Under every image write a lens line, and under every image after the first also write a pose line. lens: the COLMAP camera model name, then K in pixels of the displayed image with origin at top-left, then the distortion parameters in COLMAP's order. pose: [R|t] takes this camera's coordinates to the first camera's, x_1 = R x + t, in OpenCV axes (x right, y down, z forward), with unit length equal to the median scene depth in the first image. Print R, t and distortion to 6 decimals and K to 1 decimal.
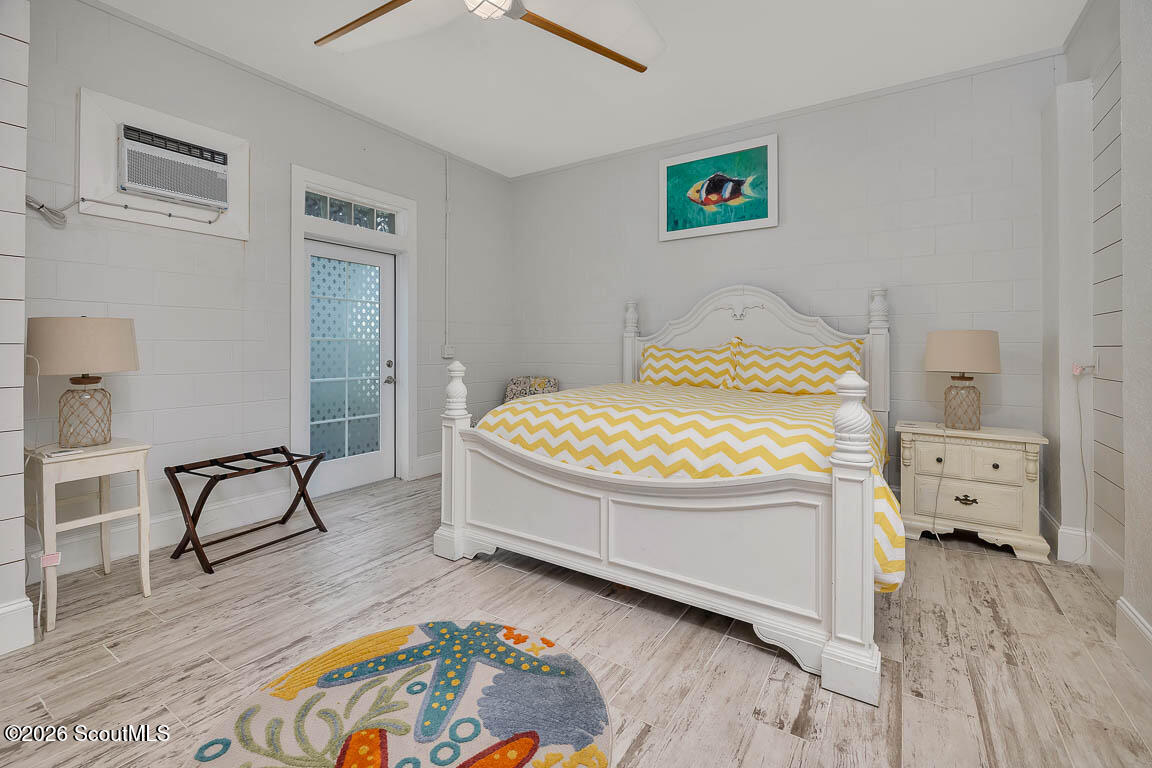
lens RADIAL K [[500.6, 0, 574.9], [0, 500.6, 355.9], [0, 0, 1]] dist [0.000218, 0.000149]
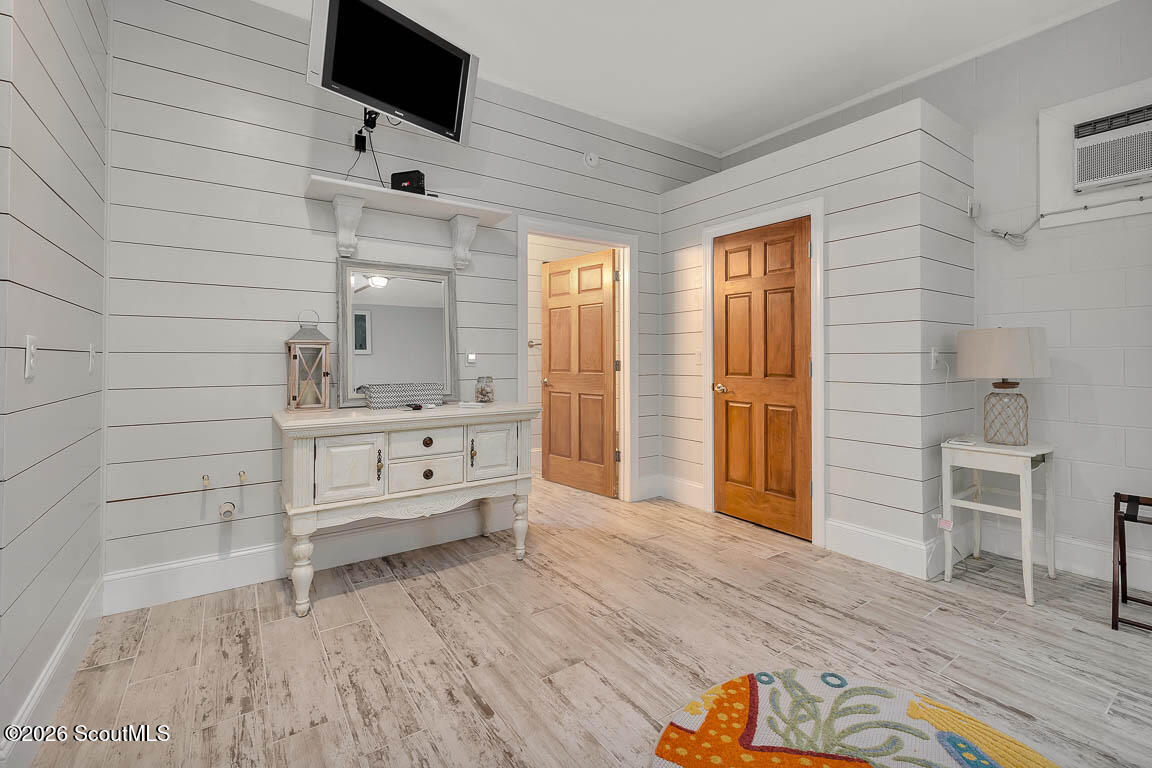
lens RADIAL K [[500.6, 0, 574.9], [0, 500.6, 355.9], [0, 0, 1]] dist [0.000218, 0.000149]
pose [[-0.381371, -0.005747, -0.924404, 0.465790], [-0.012800, 0.999918, -0.000936, -0.002245], [0.924333, 0.011475, -0.381413, 0.609926]]
